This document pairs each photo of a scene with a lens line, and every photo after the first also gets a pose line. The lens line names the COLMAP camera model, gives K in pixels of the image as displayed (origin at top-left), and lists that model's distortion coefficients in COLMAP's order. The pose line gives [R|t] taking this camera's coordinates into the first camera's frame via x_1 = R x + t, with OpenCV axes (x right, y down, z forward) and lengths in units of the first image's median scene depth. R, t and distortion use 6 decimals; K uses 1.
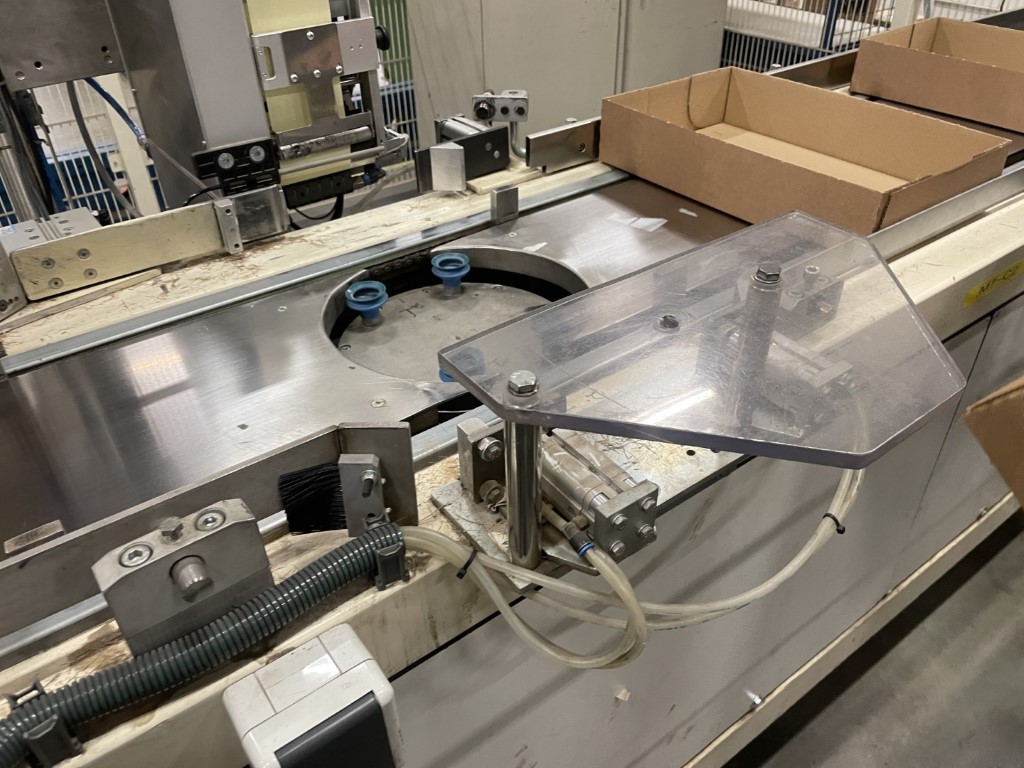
lens RADIAL K [[790.3, 0, 513.2], [0, 790.3, 385.2], [0, 0, 1]] dist [0.041684, -0.033910]
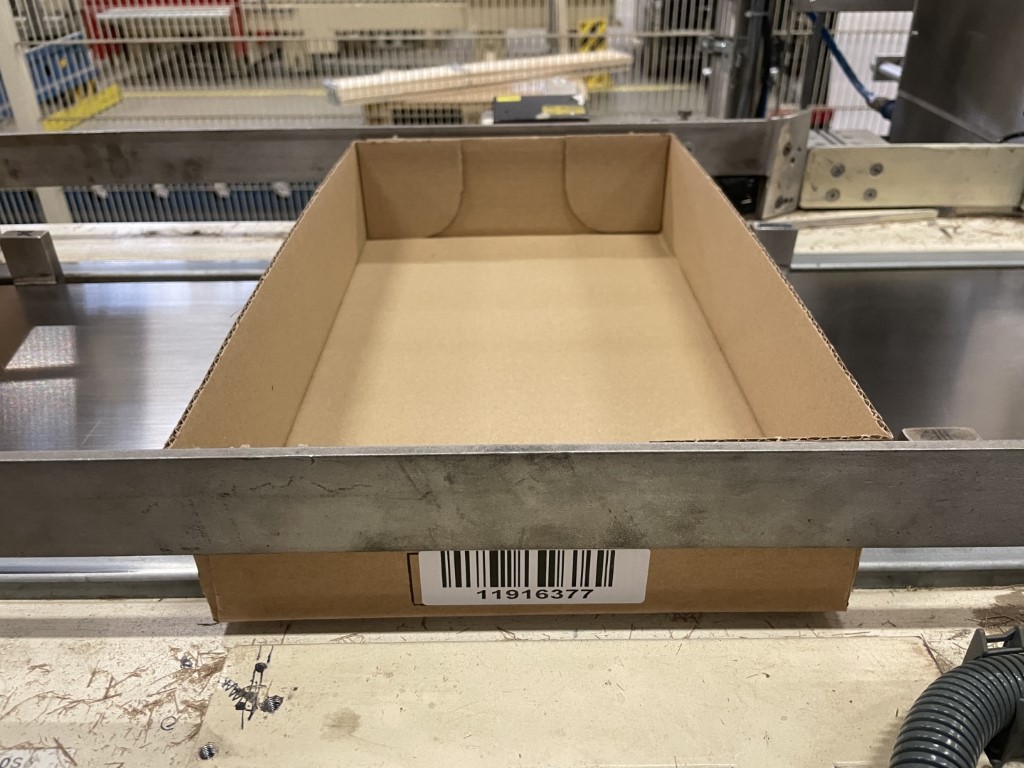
lens RADIAL K [[790.3, 0, 511.0], [0, 790.3, 381.3], [0, 0, 1]] dist [0.041684, -0.033910]
pose [[0.808778, 0.322400, -0.491870, -0.354484], [-0.352366, 0.935258, 0.033628, 0.157267], [0.470867, 0.146121, 0.870019, 0.094297]]
